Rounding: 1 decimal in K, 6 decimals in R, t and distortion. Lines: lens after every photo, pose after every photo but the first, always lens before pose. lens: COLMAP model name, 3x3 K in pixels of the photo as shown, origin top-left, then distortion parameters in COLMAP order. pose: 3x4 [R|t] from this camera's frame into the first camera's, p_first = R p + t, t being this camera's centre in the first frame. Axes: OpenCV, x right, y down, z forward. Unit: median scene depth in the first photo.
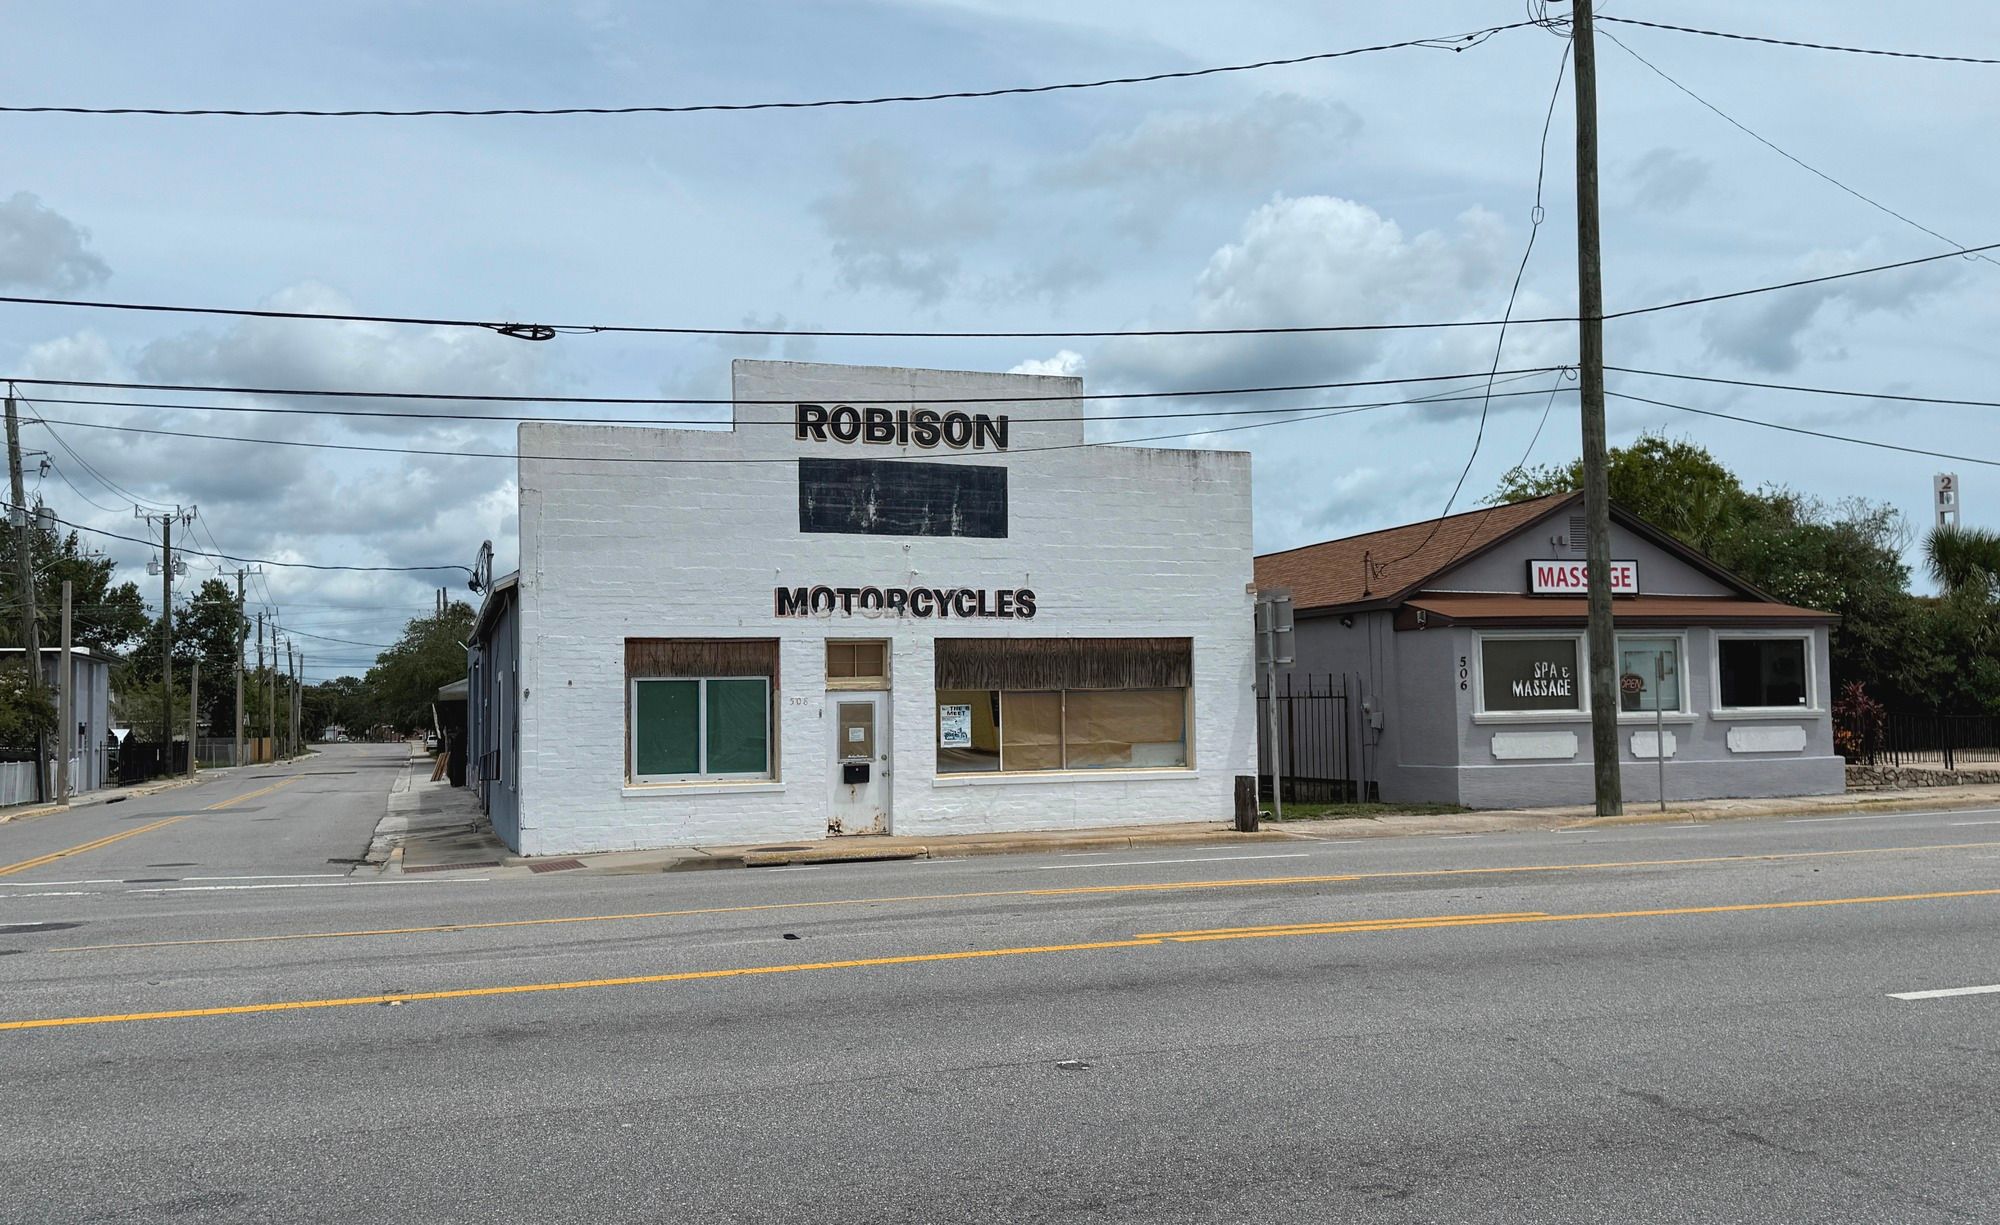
lens RADIAL K [[1820.7, 0, 999.1], [0, 1820.7, 598.8], [0, 0, 1]] dist [0.101337, -0.006080]
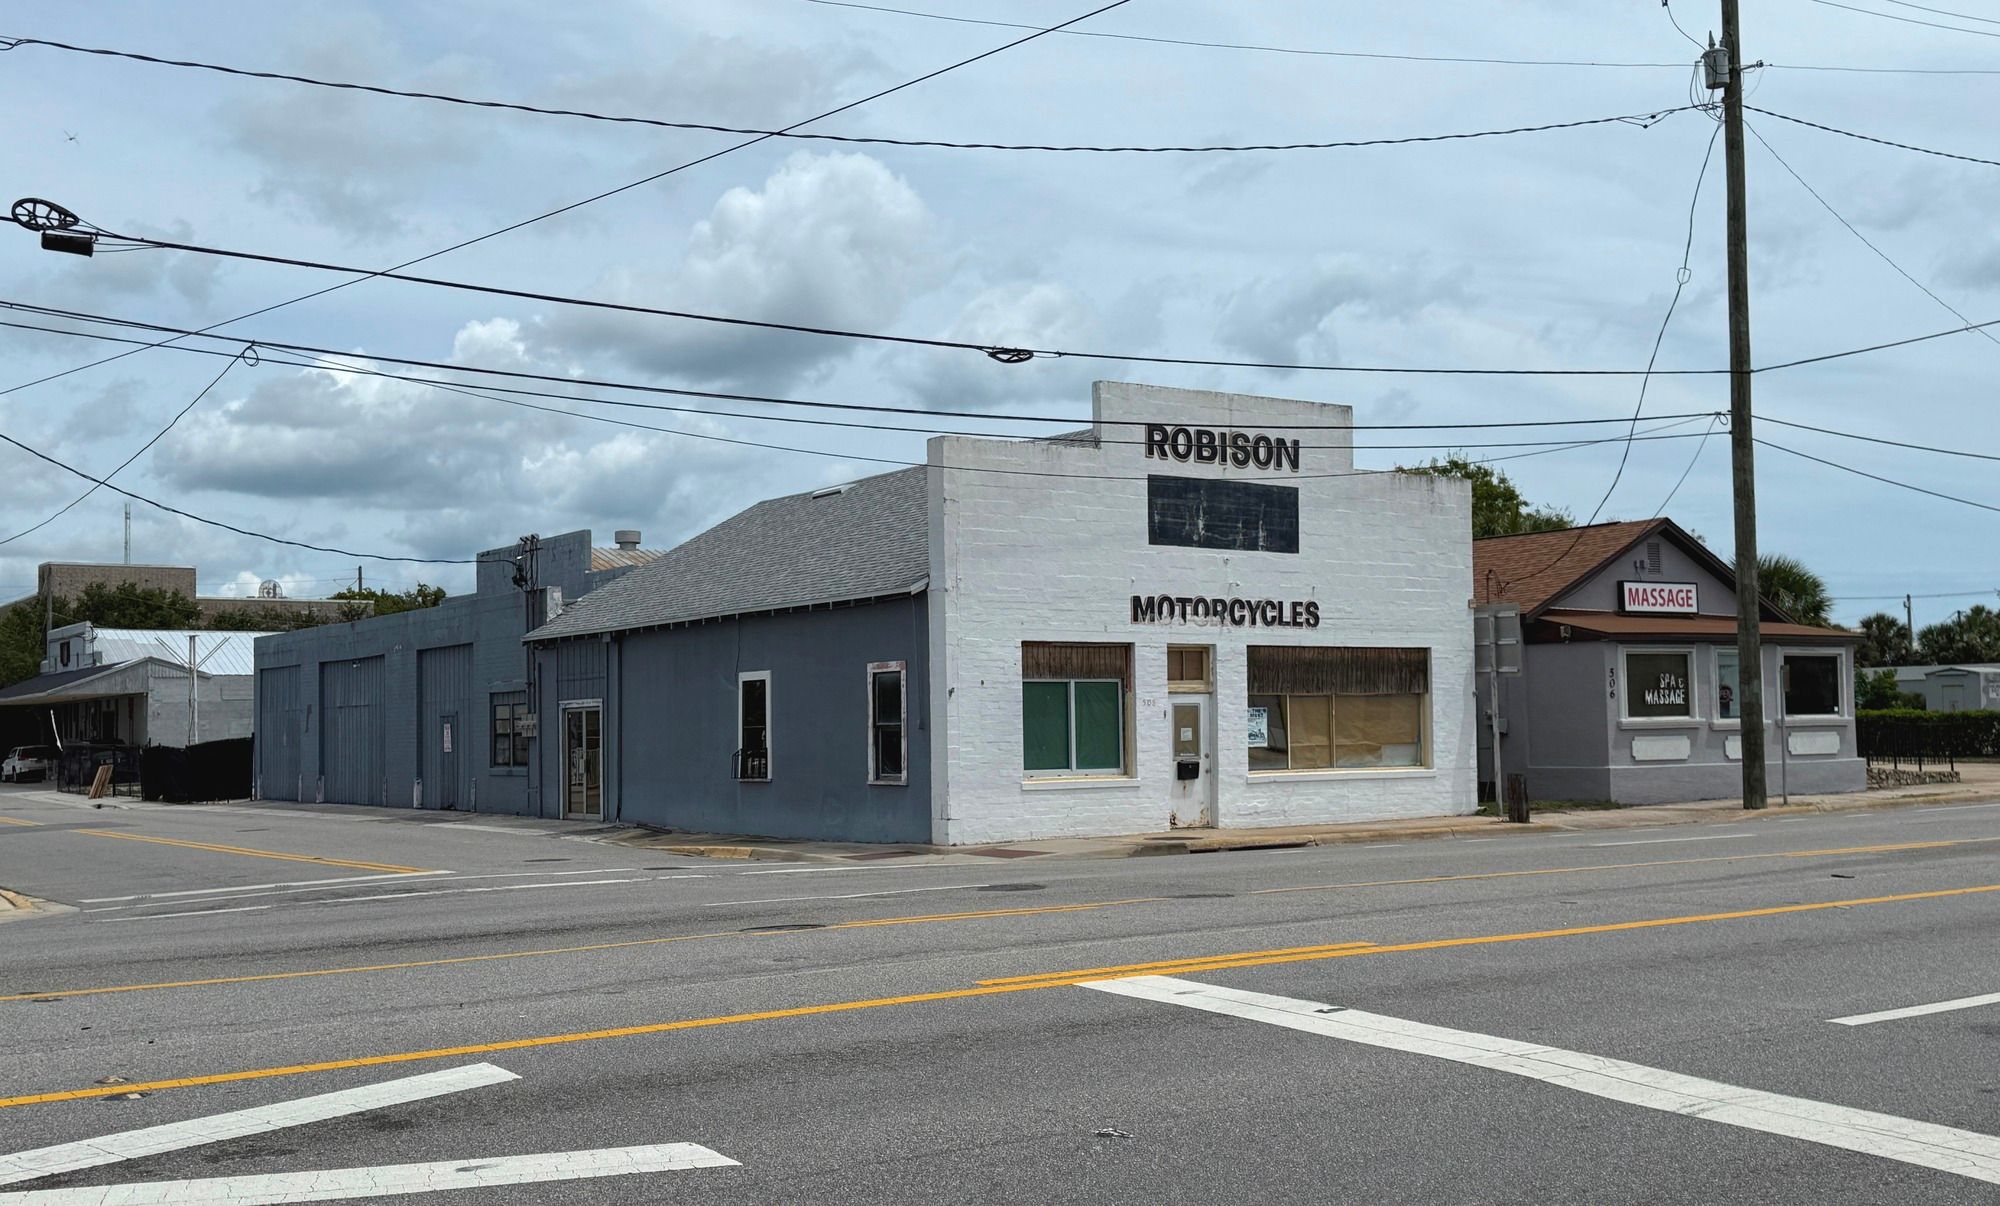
lens RADIAL K [[2041.4, 0, 1000.2], [0, 2041.4, 613.7], [0, 0, 1]] dist [0.100840, 0.000000]
pose [[0.968792, 0.018157, 0.247209, -0.469427], [-0.019855, 0.999793, 0.004376, 0.000455], [-0.247079, -0.009148, 0.968952, -0.133310]]
